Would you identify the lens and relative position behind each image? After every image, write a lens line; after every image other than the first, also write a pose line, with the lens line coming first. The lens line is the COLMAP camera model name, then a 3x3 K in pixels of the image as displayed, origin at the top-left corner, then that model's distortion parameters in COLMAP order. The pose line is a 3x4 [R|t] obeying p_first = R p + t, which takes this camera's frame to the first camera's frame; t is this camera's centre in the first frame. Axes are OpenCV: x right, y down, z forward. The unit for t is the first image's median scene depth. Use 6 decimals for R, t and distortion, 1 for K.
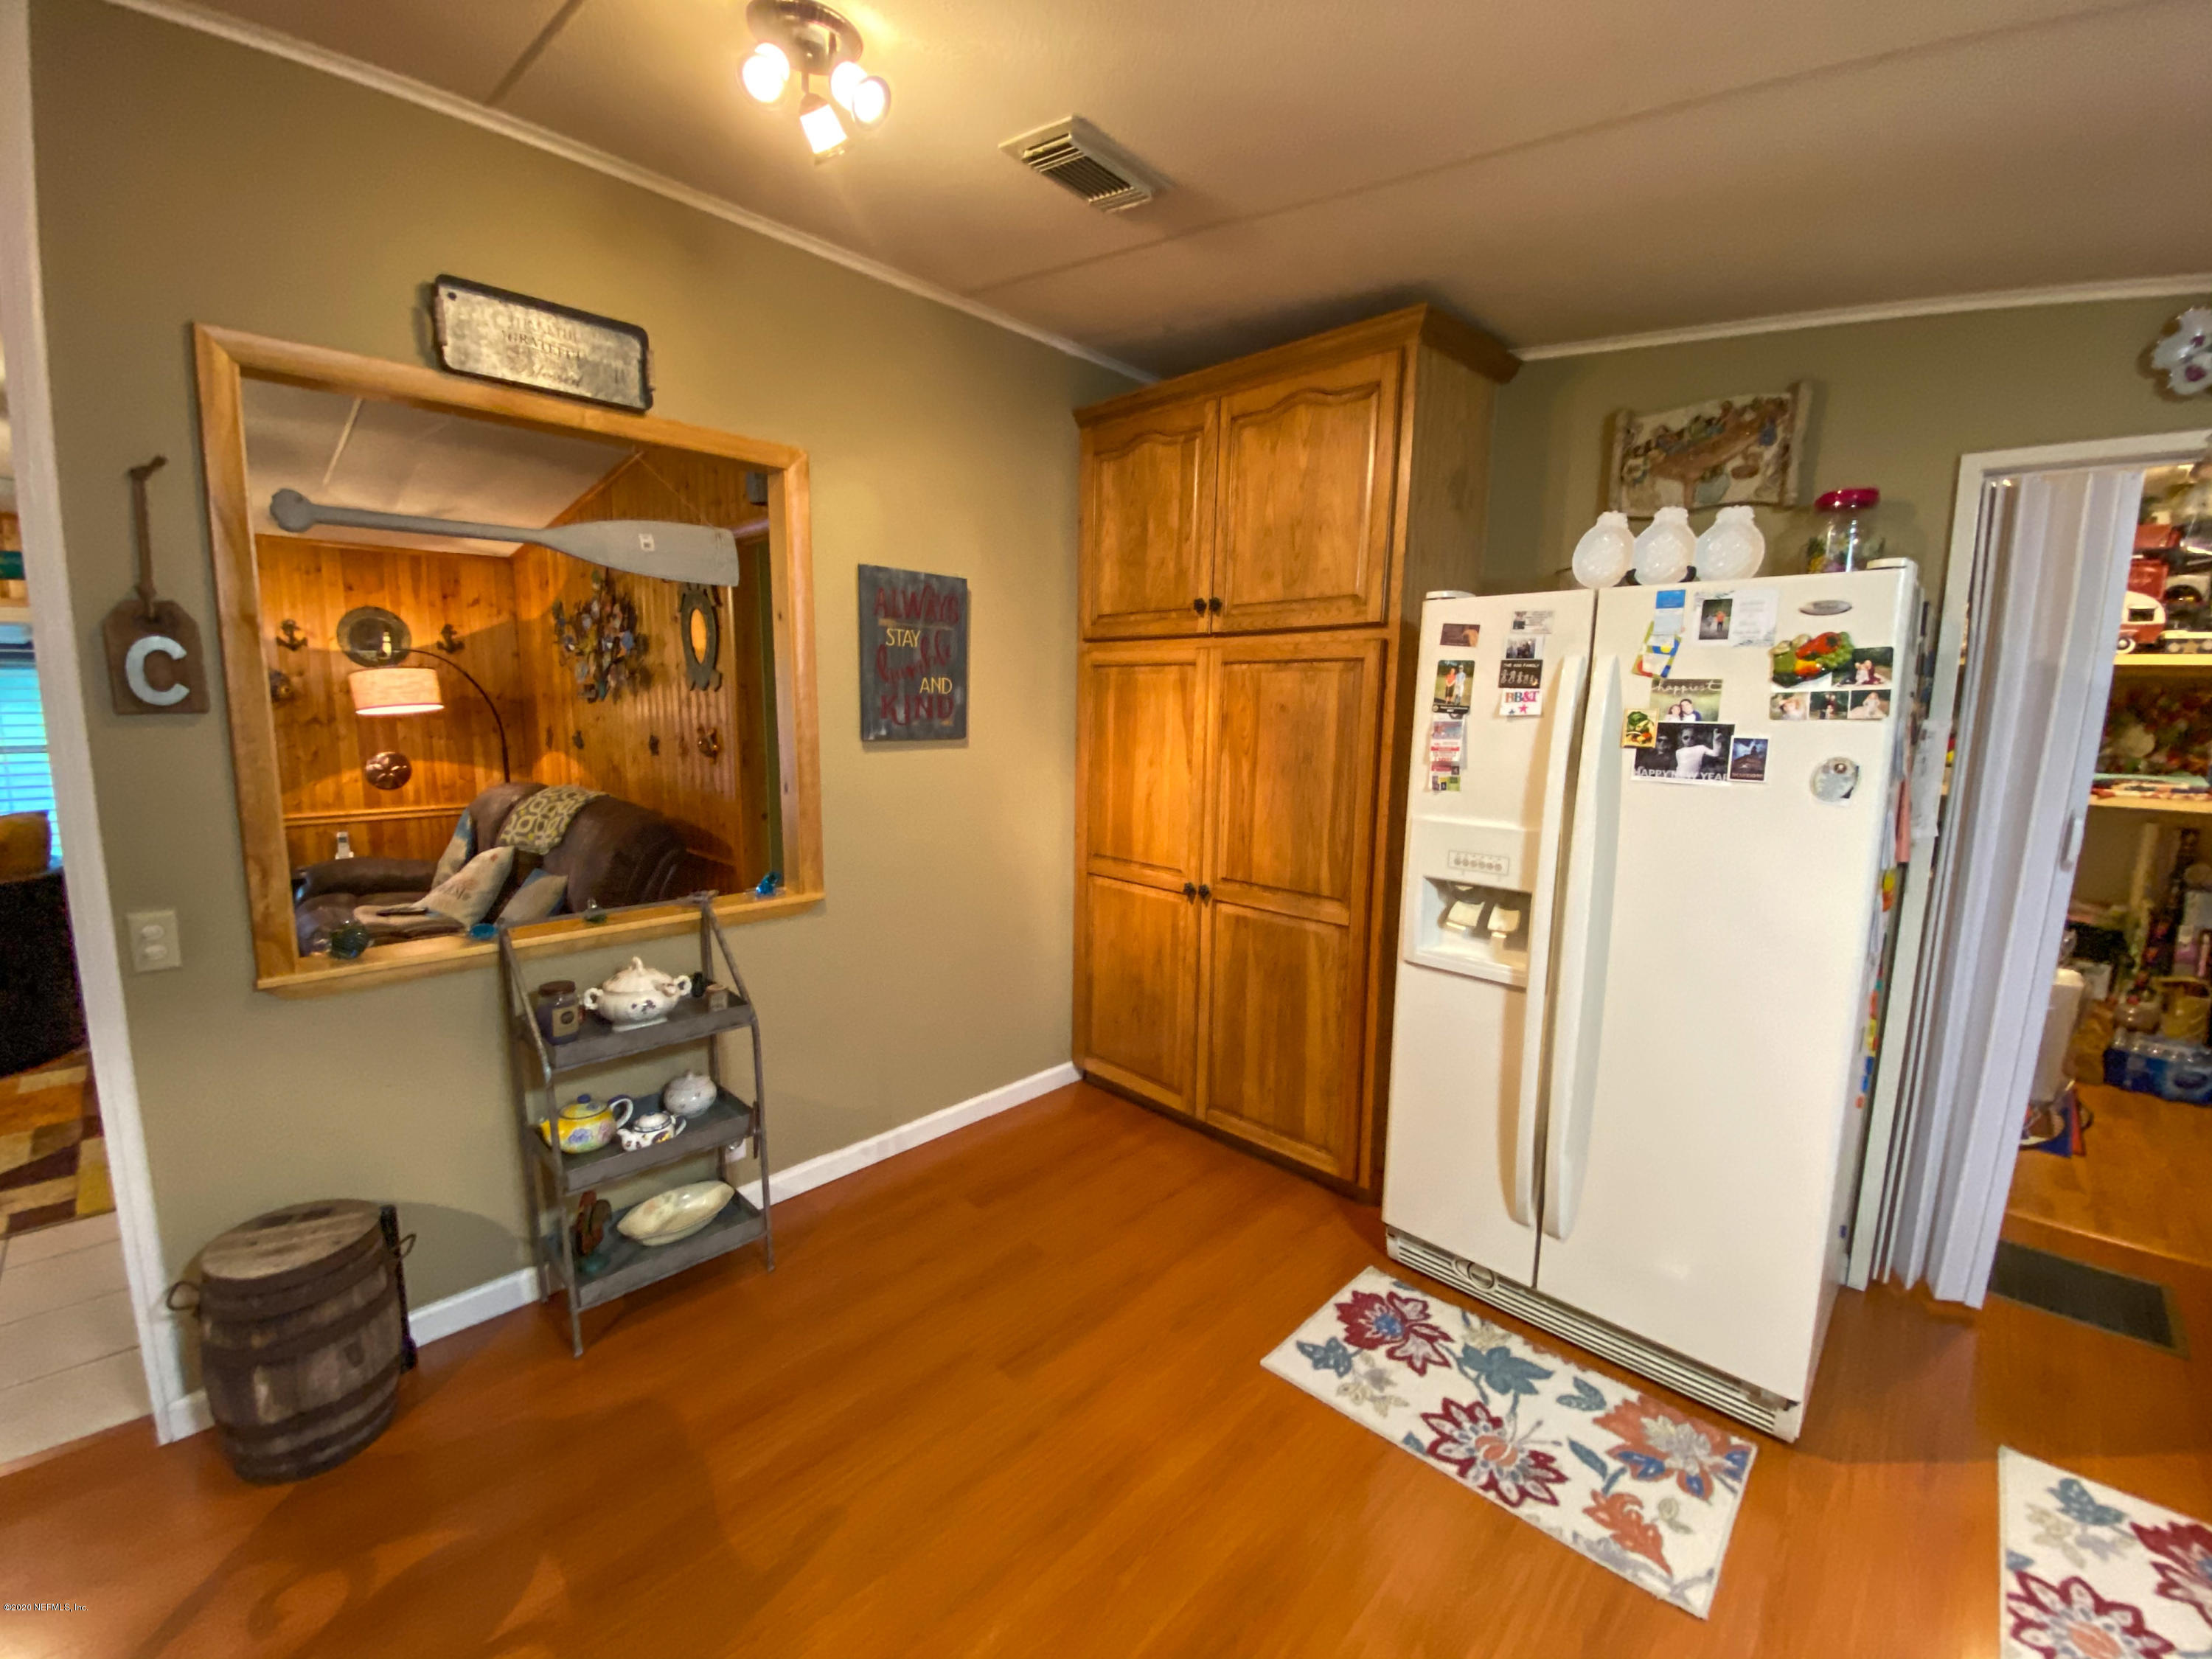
lens RADIAL K [[892.6, 0, 1104.0], [0, 892.6, 819.9], [0, 0, 1]] dist [0.018326, -0.018502]
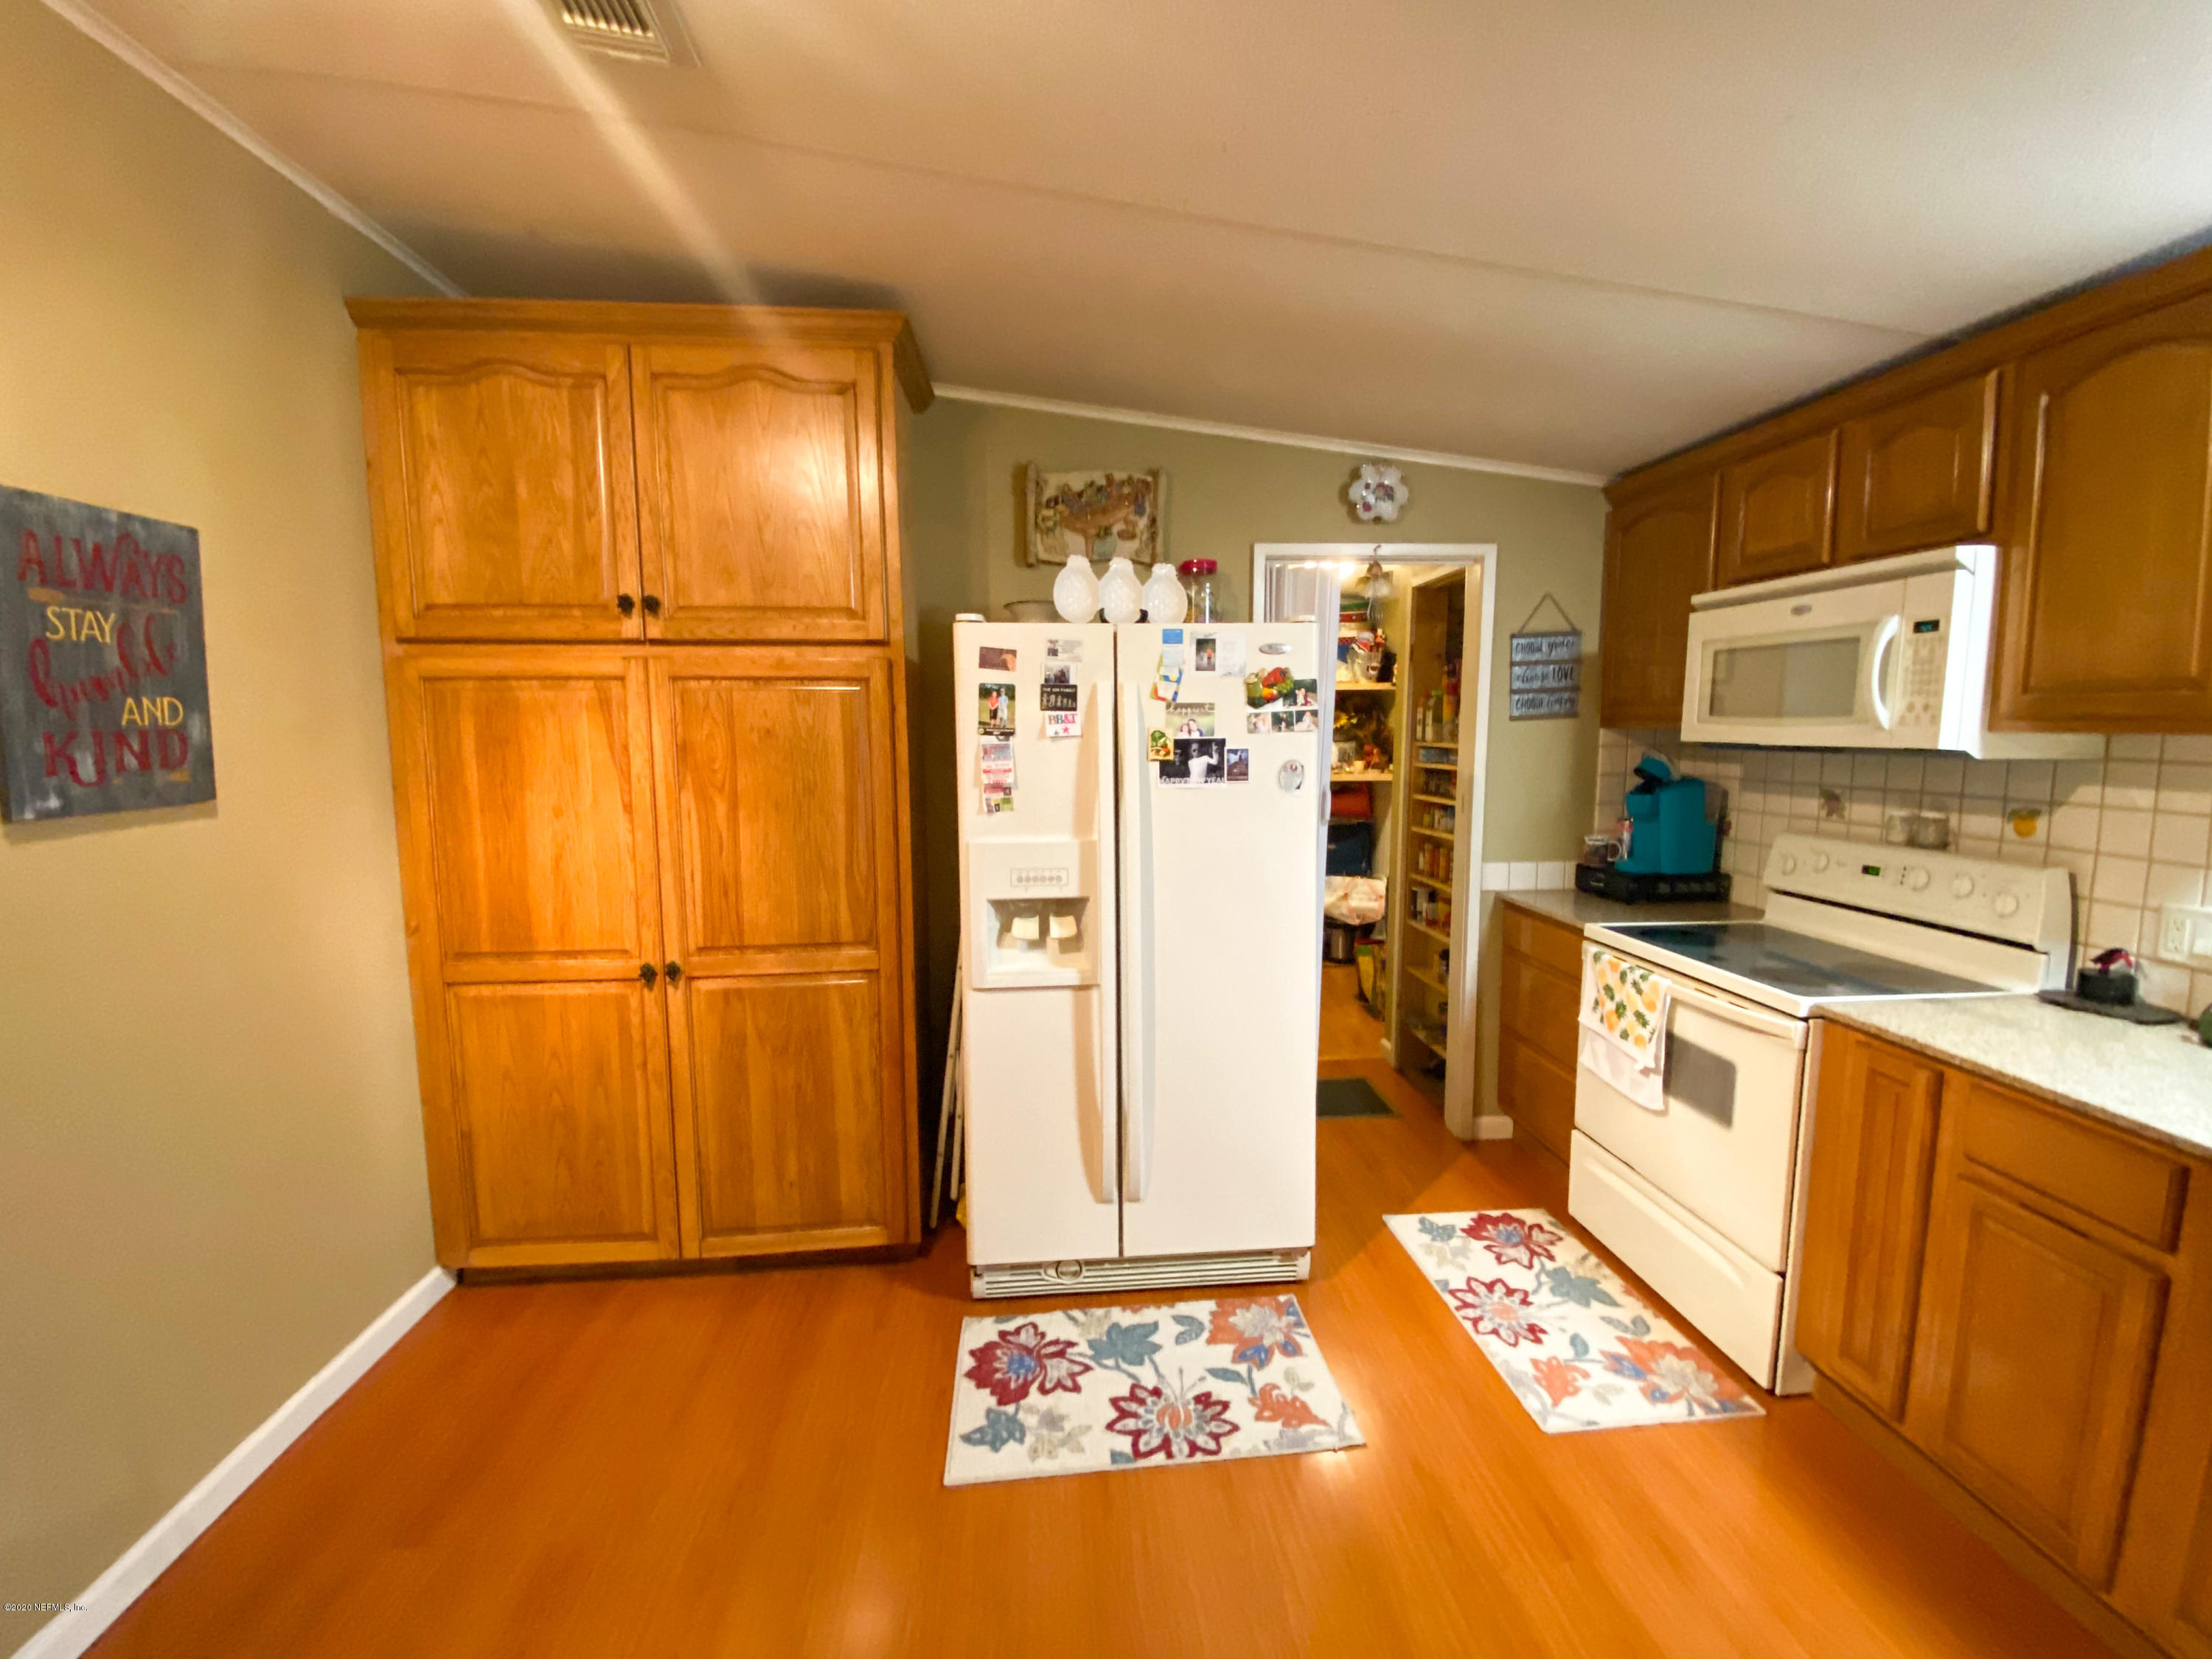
lens RADIAL K [[901.7, 0, 1106.5], [0, 901.7, 818.2], [0, 0, 1]] dist [0.032802, -0.024173]
pose [[0.658850, -0.097164, 0.745973, -0.285174], [0.115638, 0.992919, 0.027197, -0.038004], [-0.743333, 0.068344, 0.665421, 0.224215]]
